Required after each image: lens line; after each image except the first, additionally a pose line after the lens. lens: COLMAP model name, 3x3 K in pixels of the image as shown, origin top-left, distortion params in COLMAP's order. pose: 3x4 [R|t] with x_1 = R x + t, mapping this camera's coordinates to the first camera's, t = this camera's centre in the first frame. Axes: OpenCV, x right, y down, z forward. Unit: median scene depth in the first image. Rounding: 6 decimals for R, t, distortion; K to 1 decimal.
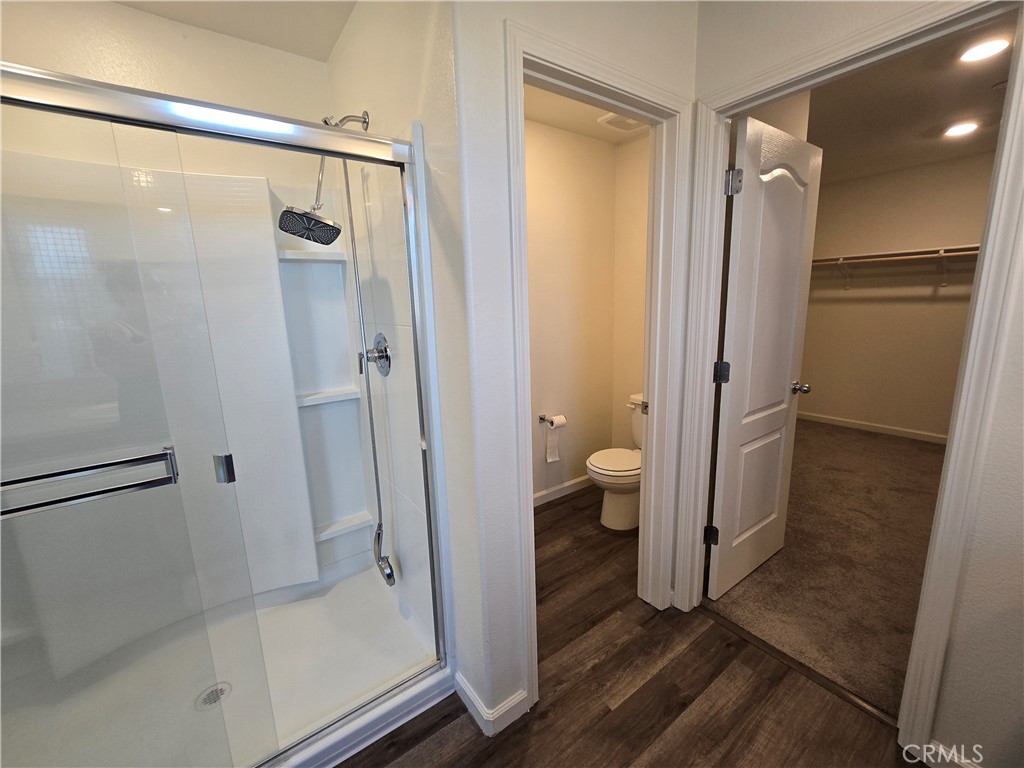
lens RADIAL K [[423.9, 0, 513.6], [0, 423.9, 379.2], [0, 0, 1]] dist [-0.004115, 0.000675]
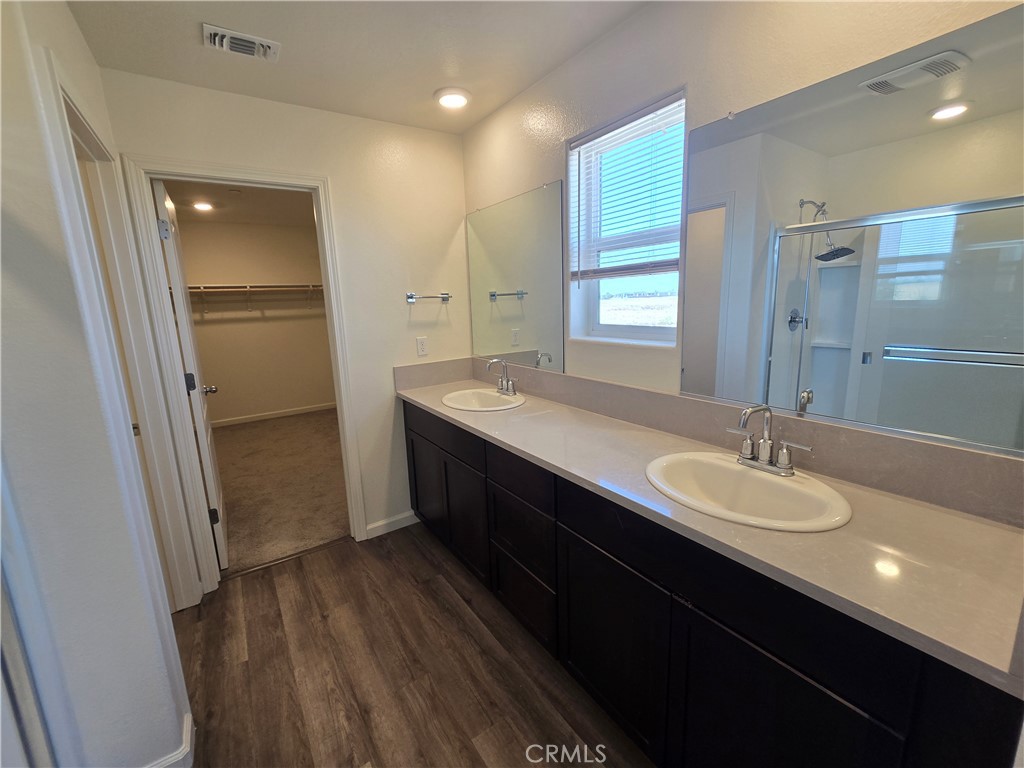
lens RADIAL K [[423.9, 0, 507.8], [0, 423.9, 379.5], [0, 0, 1]] dist [-0.004115, 0.000675]
pose [[0.025827, -0.163556, 0.986196, -0.719613], [0.228165, 0.961450, 0.153476, 0.001483], [-0.973280, 0.221051, 0.062149, 0.027761]]
